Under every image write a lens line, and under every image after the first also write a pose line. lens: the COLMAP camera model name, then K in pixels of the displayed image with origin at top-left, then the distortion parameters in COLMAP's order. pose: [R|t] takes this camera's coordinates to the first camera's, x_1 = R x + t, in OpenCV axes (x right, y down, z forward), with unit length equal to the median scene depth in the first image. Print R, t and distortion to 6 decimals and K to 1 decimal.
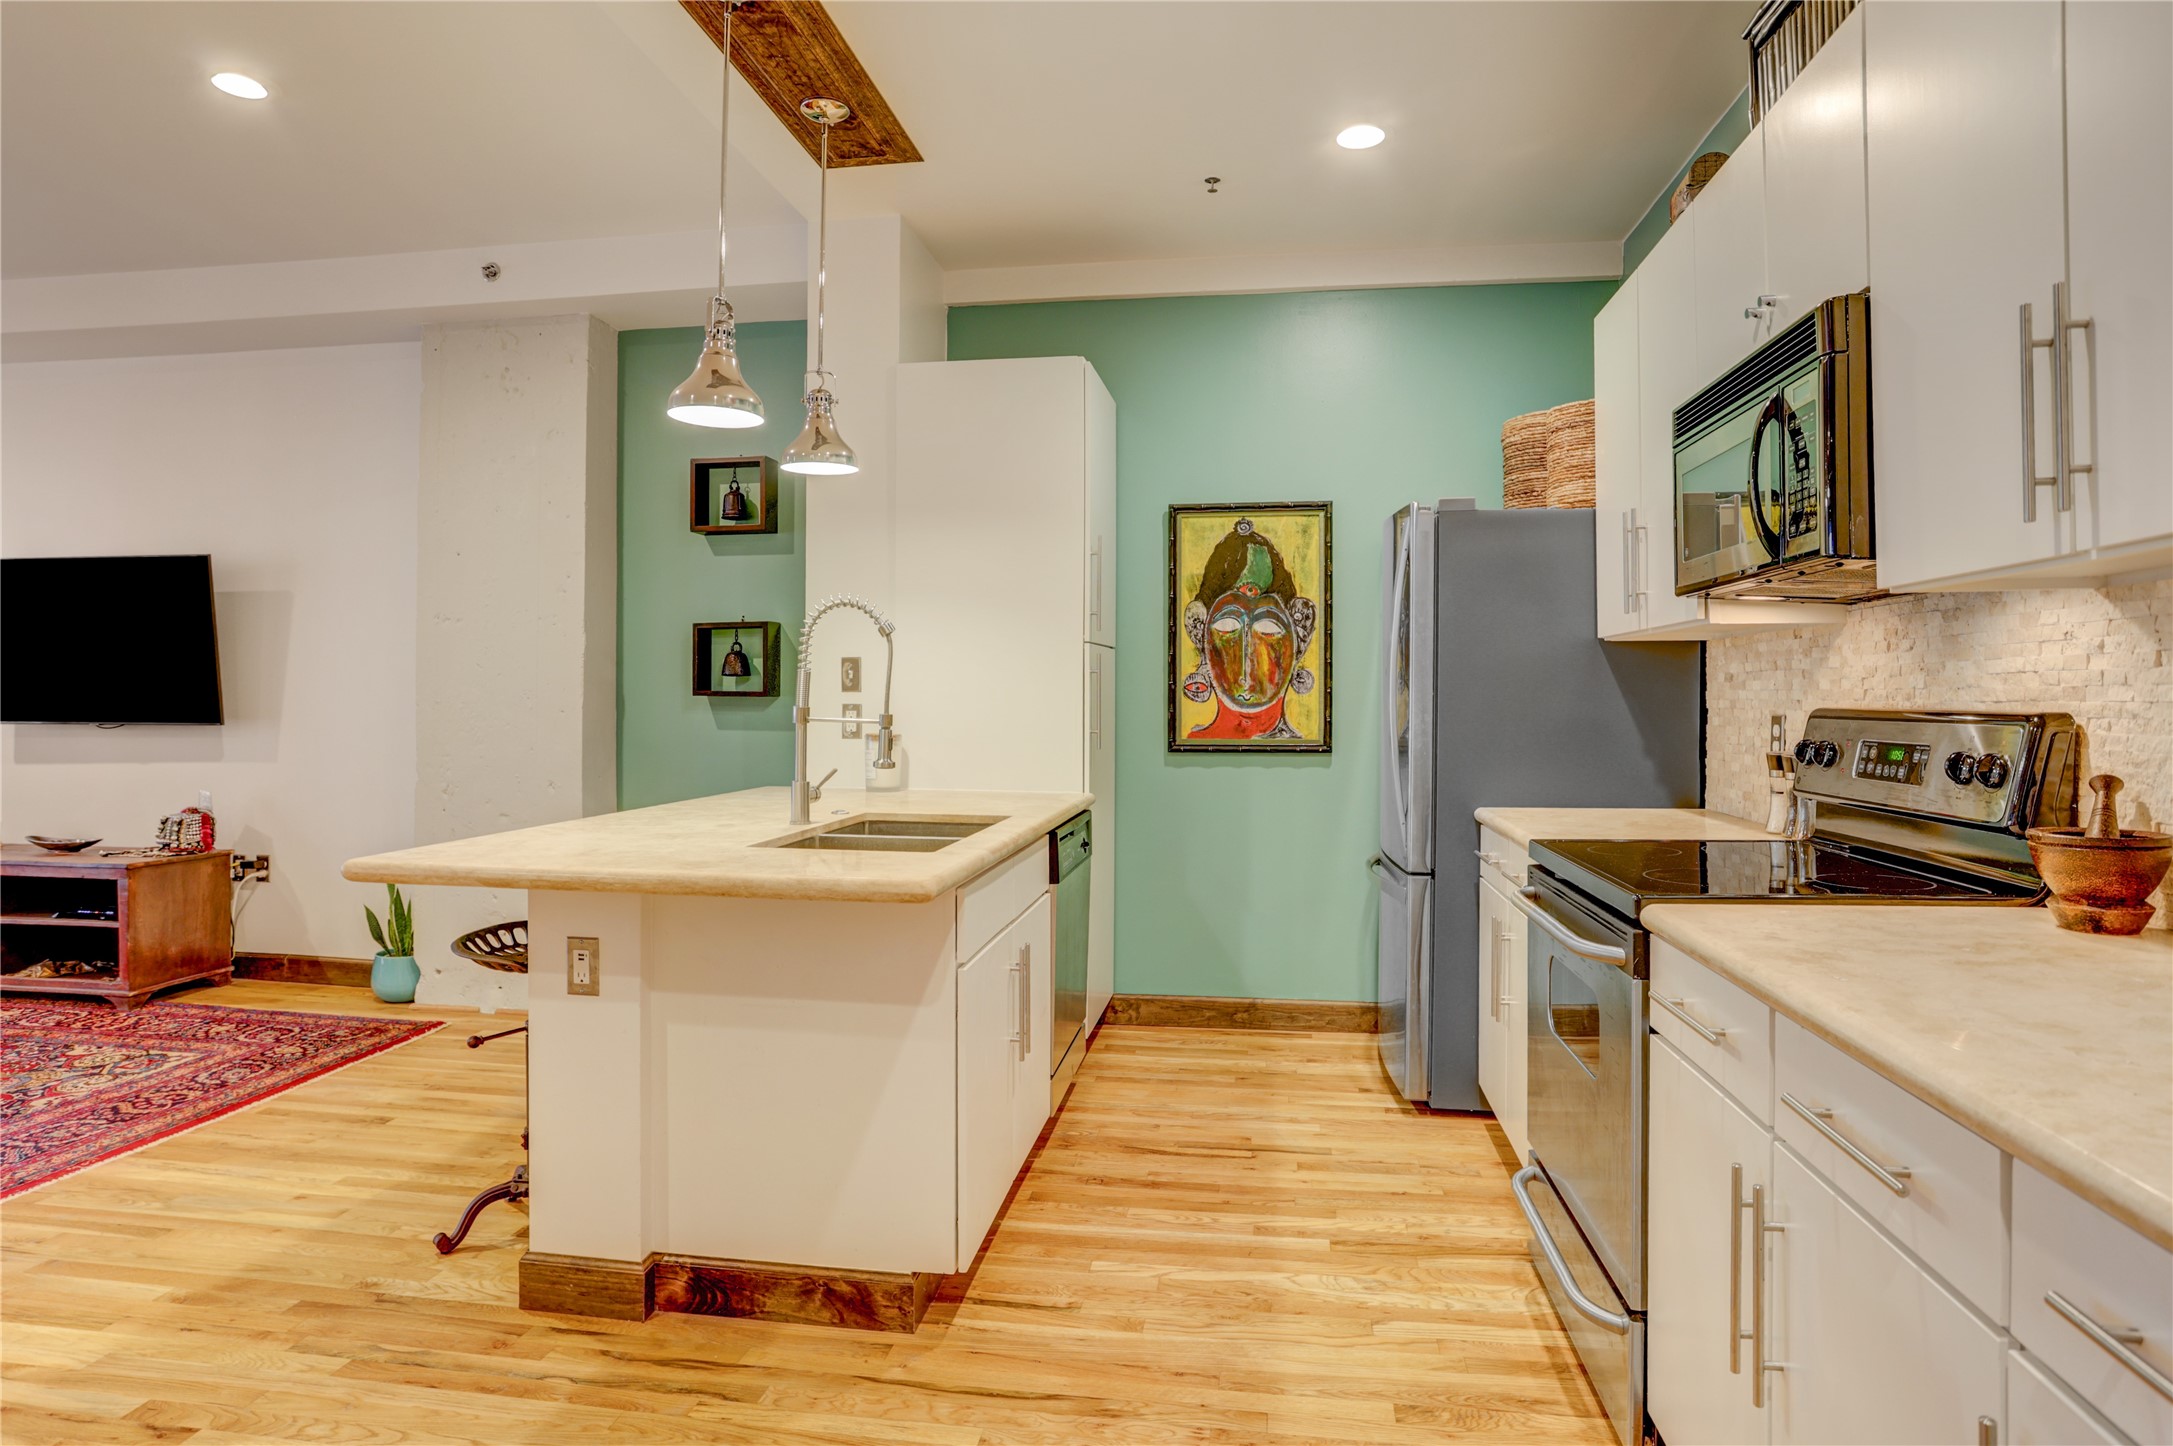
lens RADIAL K [[1237.9, 0, 1091.8], [0, 1237.9, 700.4], [0, 0, 1]] dist [-0.074351, 0.042819]
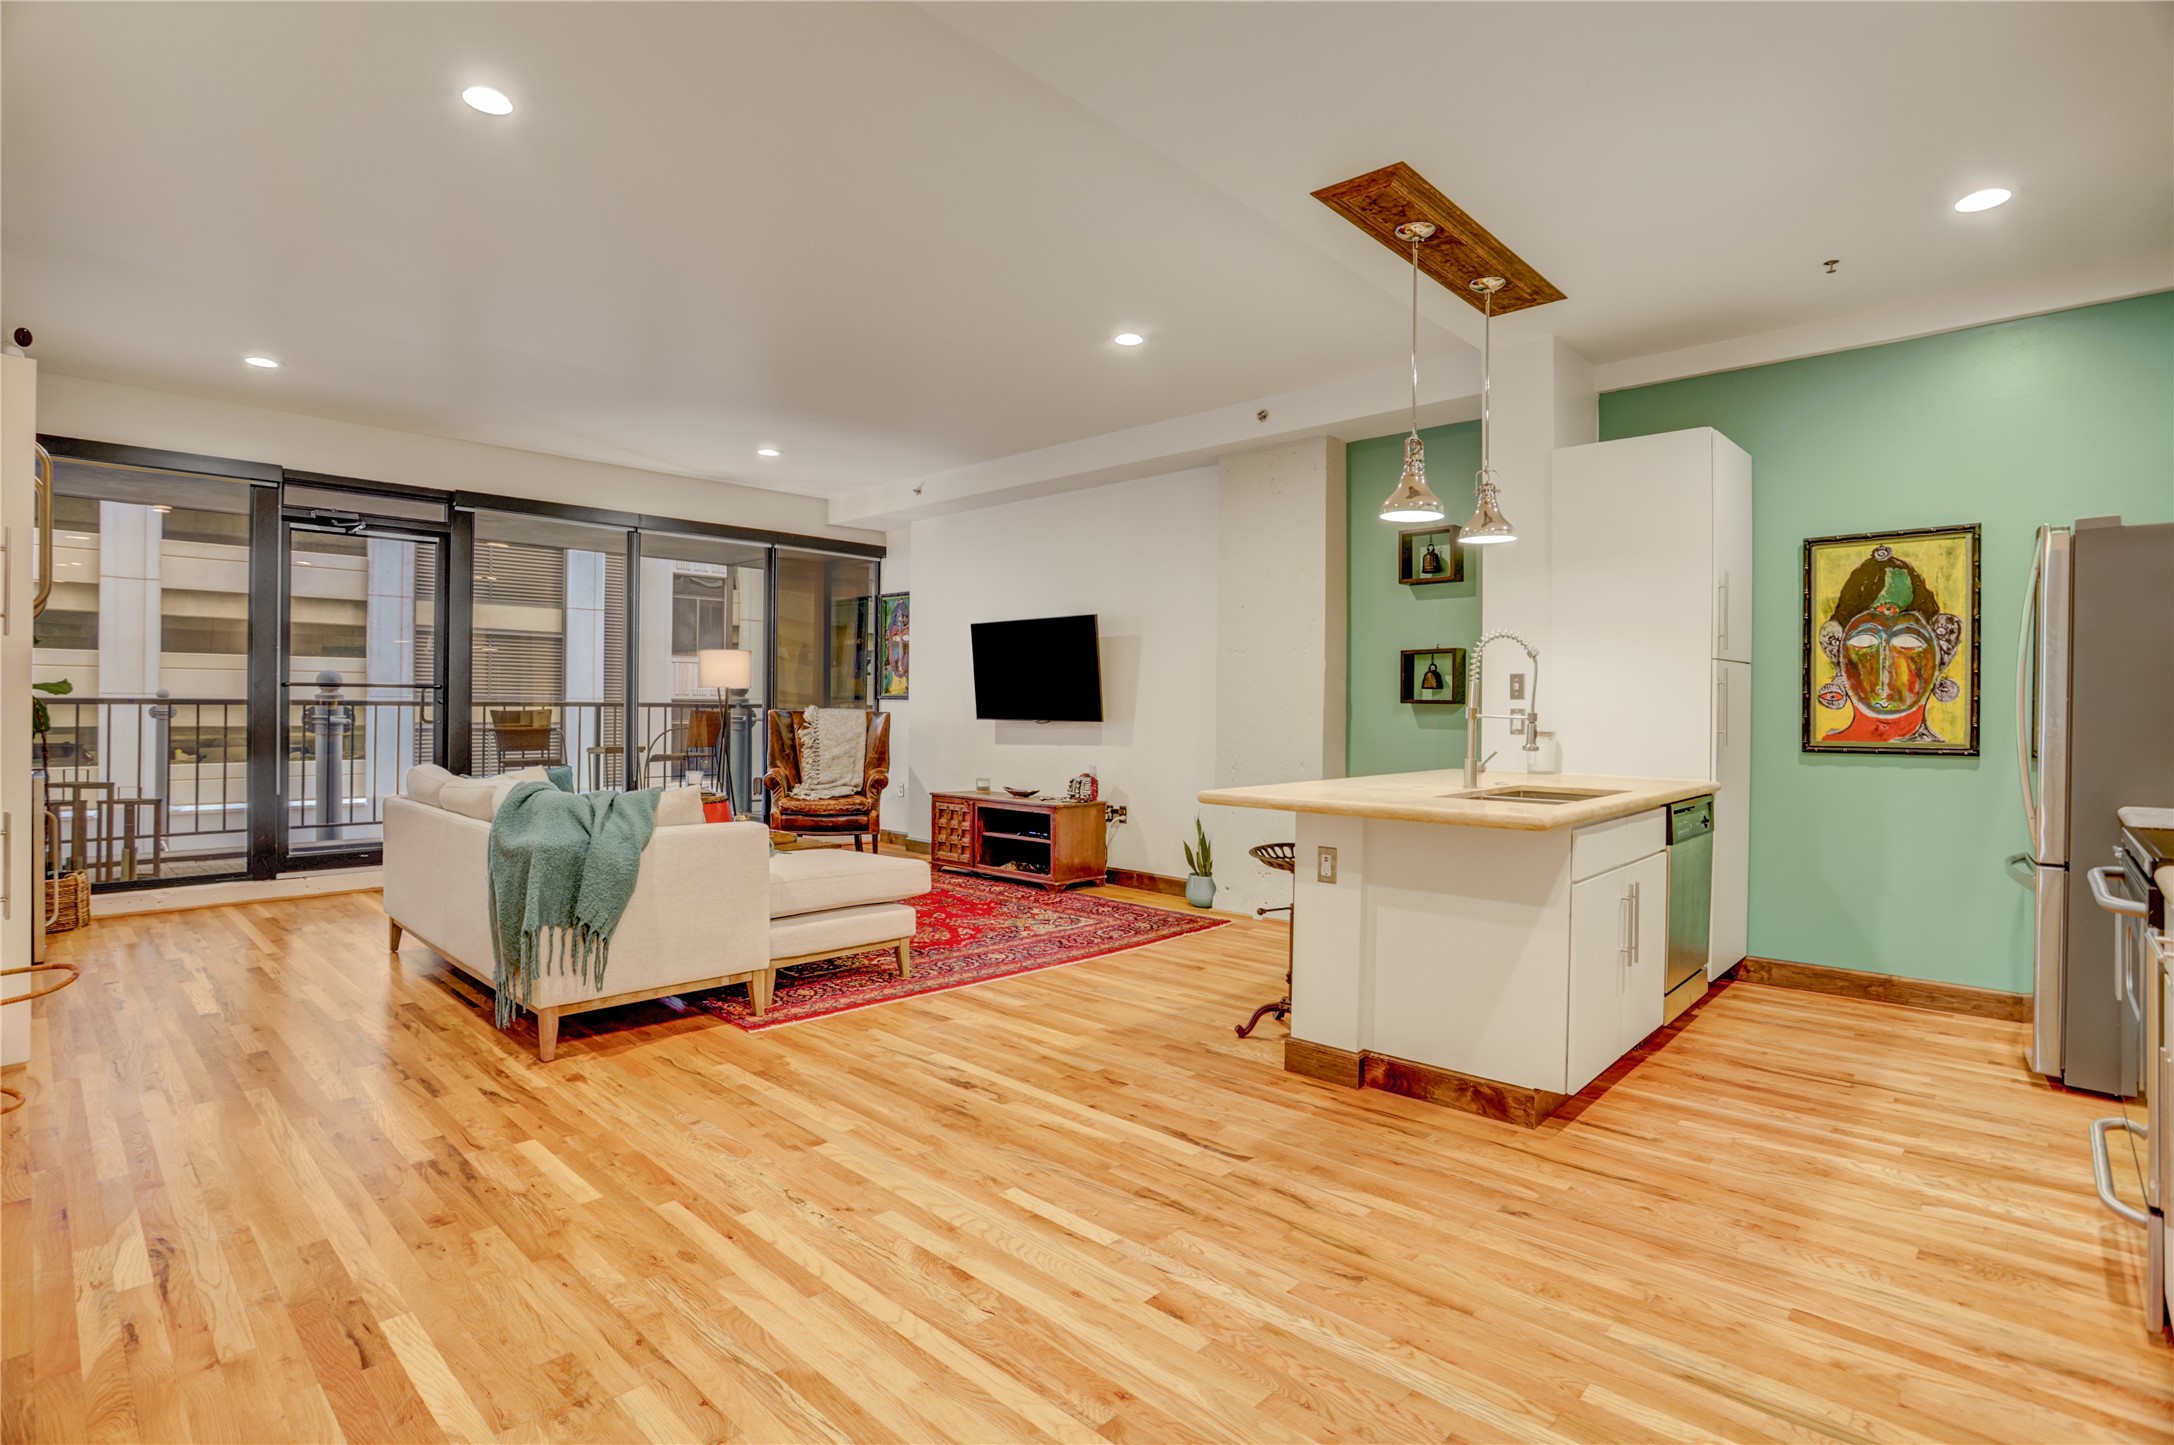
lens RADIAL K [[1072.1, 0, 1082.5], [0, 1072.1, 714.3], [0, 0, 1]] dist [-0.068374, 0.034296]
pose [[0.820313, 0.006441, -0.571878, 0.088923], [-0.006686, 0.999976, 0.001671, 0.011986], [0.571875, 0.002453, 0.820337, -0.246436]]
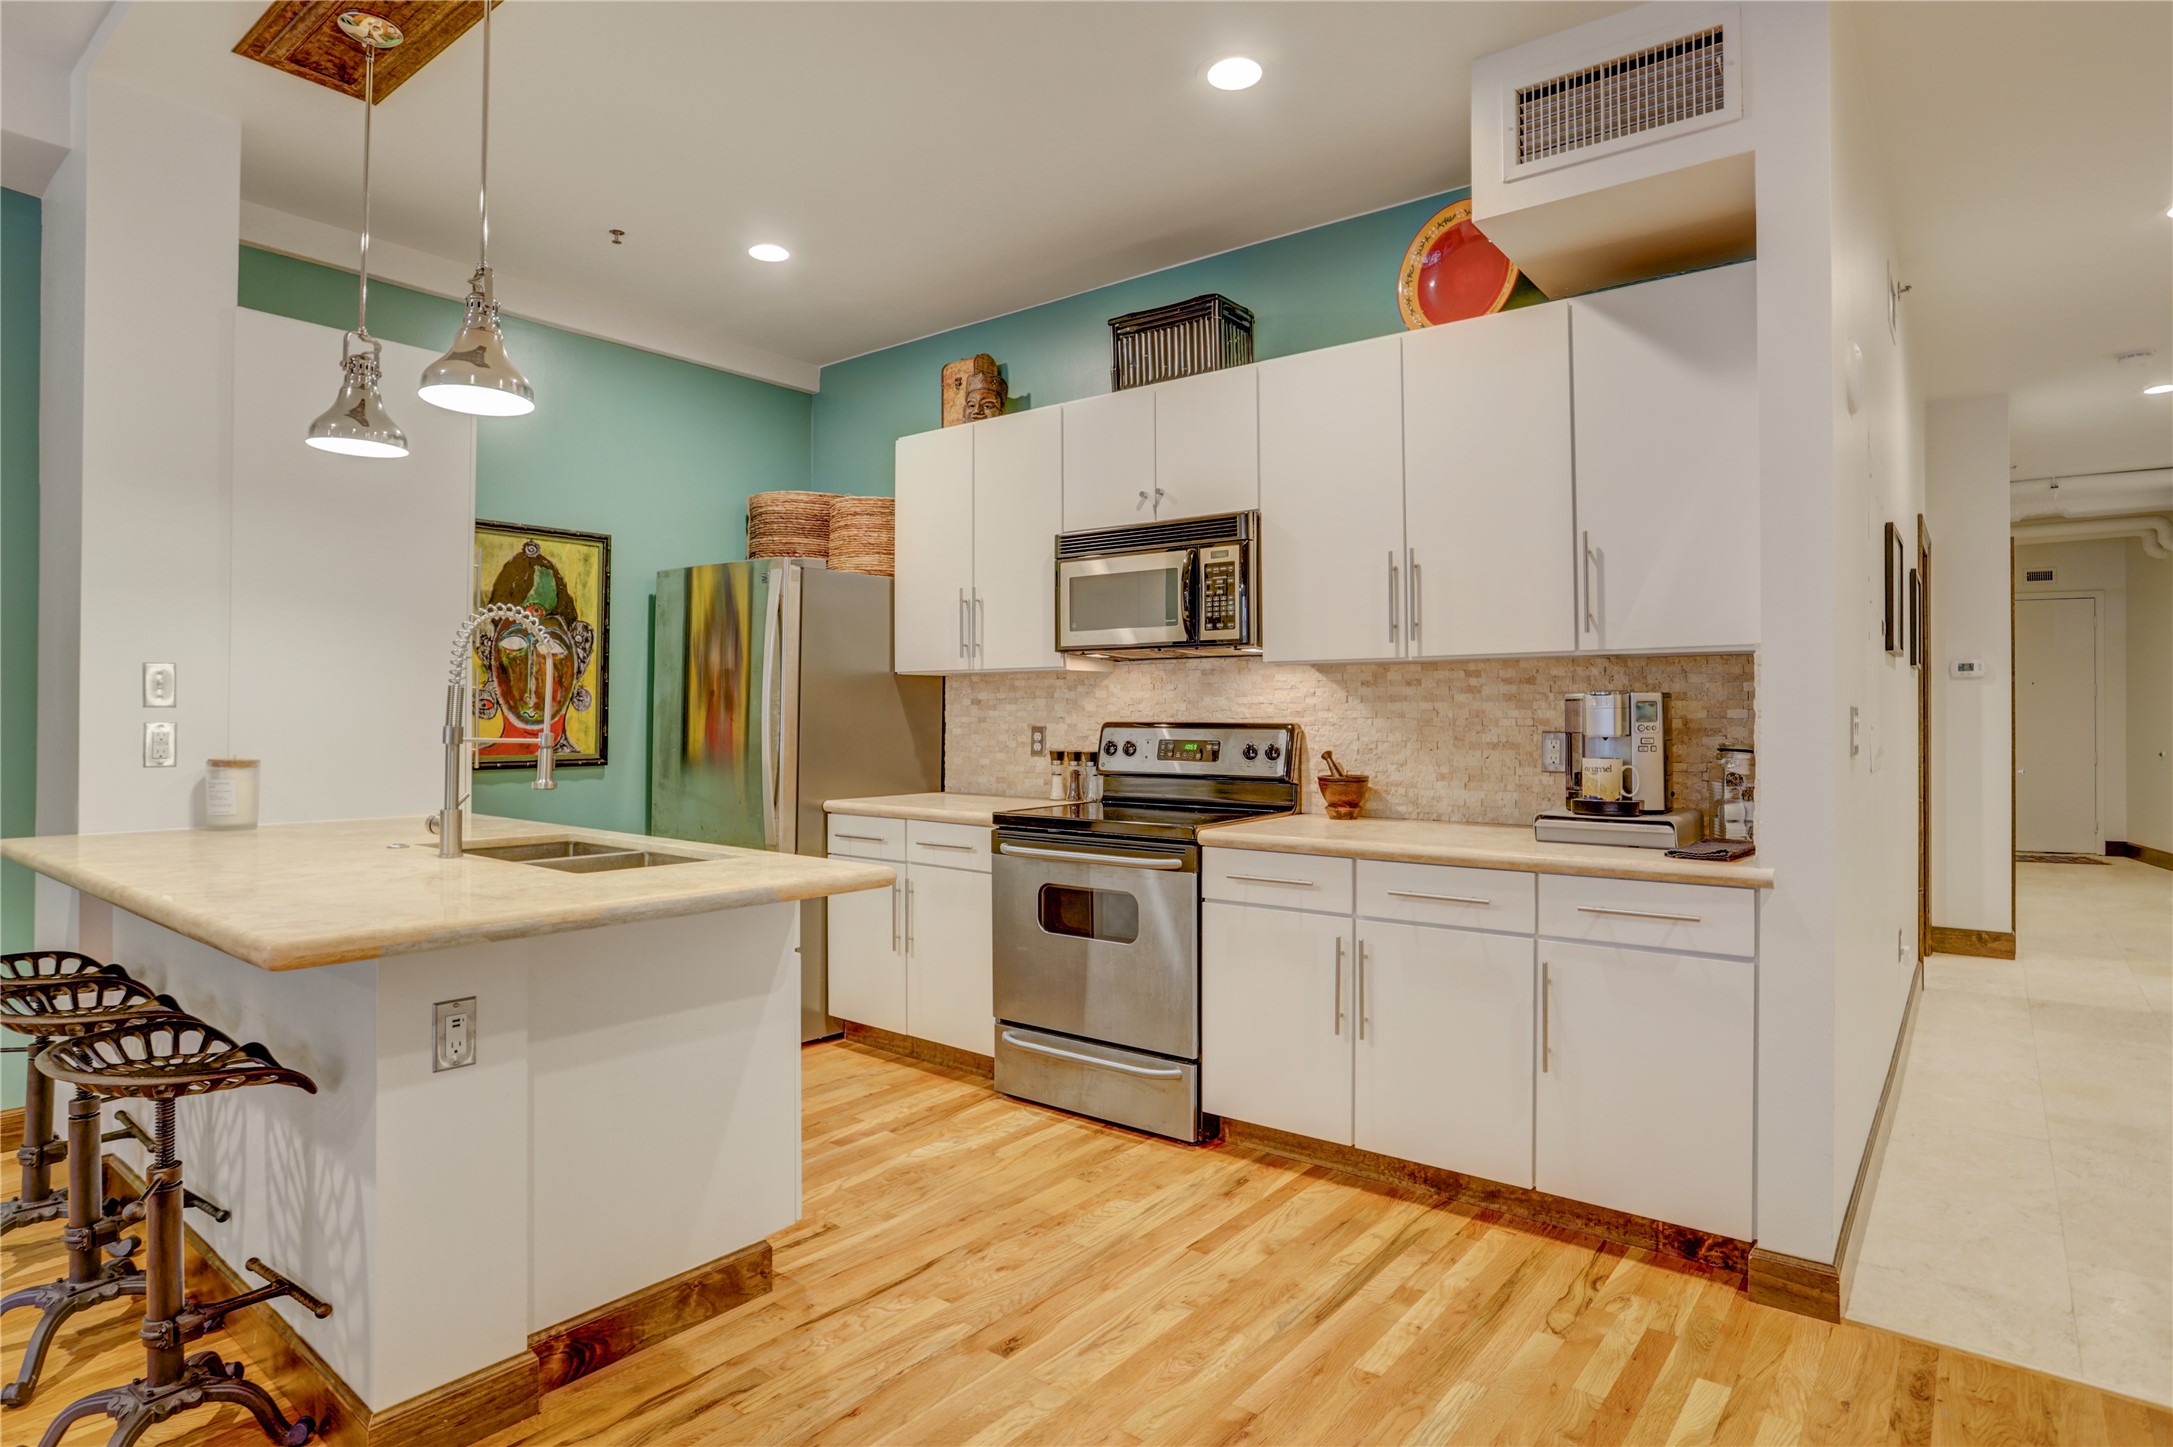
lens RADIAL K [[1173.5, 0, 1086.9], [0, 1173.5, 711.2], [0, 0, 1]] dist [-0.070752, 0.035030]
pose [[0.494303, 0.002442, 0.869286, -0.622565], [0.000346, 0.999995, -0.003007, -0.002733], [-0.869290, 0.001787, 0.494300, 0.156961]]
